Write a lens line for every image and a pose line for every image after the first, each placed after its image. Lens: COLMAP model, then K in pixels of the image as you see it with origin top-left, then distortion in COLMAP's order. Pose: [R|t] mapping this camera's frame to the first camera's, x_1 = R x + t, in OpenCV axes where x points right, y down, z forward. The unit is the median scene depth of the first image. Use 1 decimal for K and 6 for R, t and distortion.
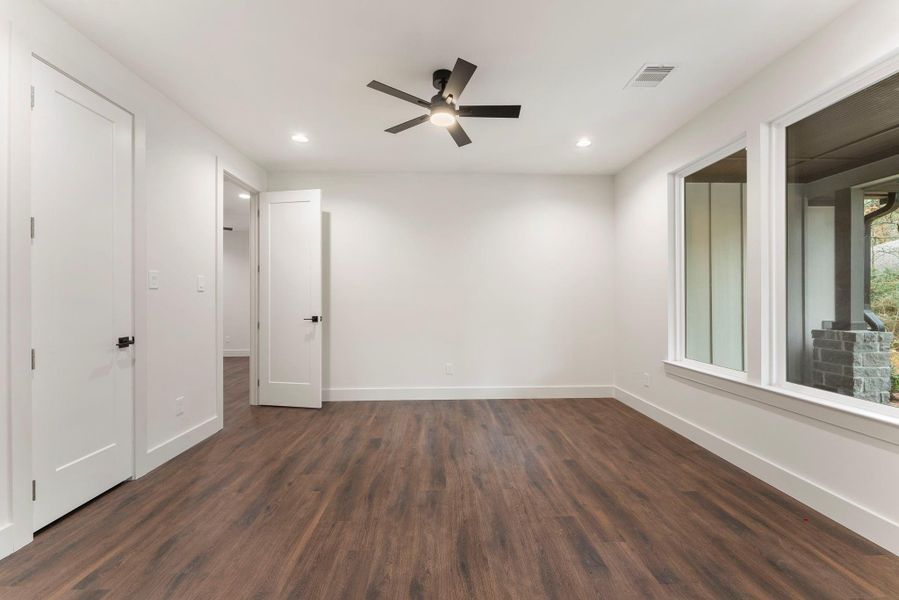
lens RADIAL K [[367.5, 0, 447.6], [0, 367.5, 298.9], [0, 0, 1]] dist [-0.002132, 0.000243]
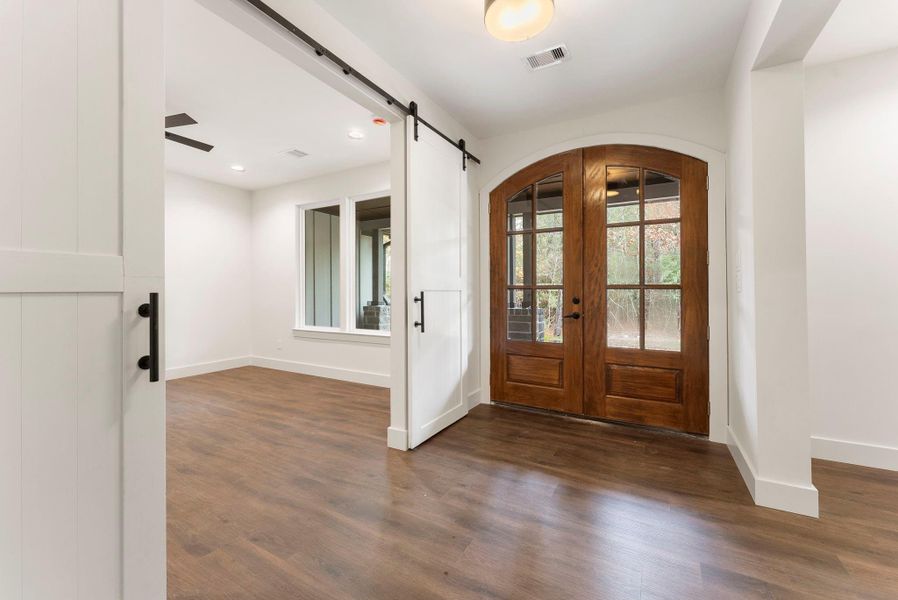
lens RADIAL K [[367.0, 0, 445.7], [0, 367.0, 291.3], [0, 0, 1]] dist [-0.002132, 0.000243]
pose [[0.530356, -0.000880, 0.847775, -0.356698], [-0.000421, 0.999999, 0.001302, 0.013353], [-0.847775, -0.001047, 0.530355, -0.332223]]
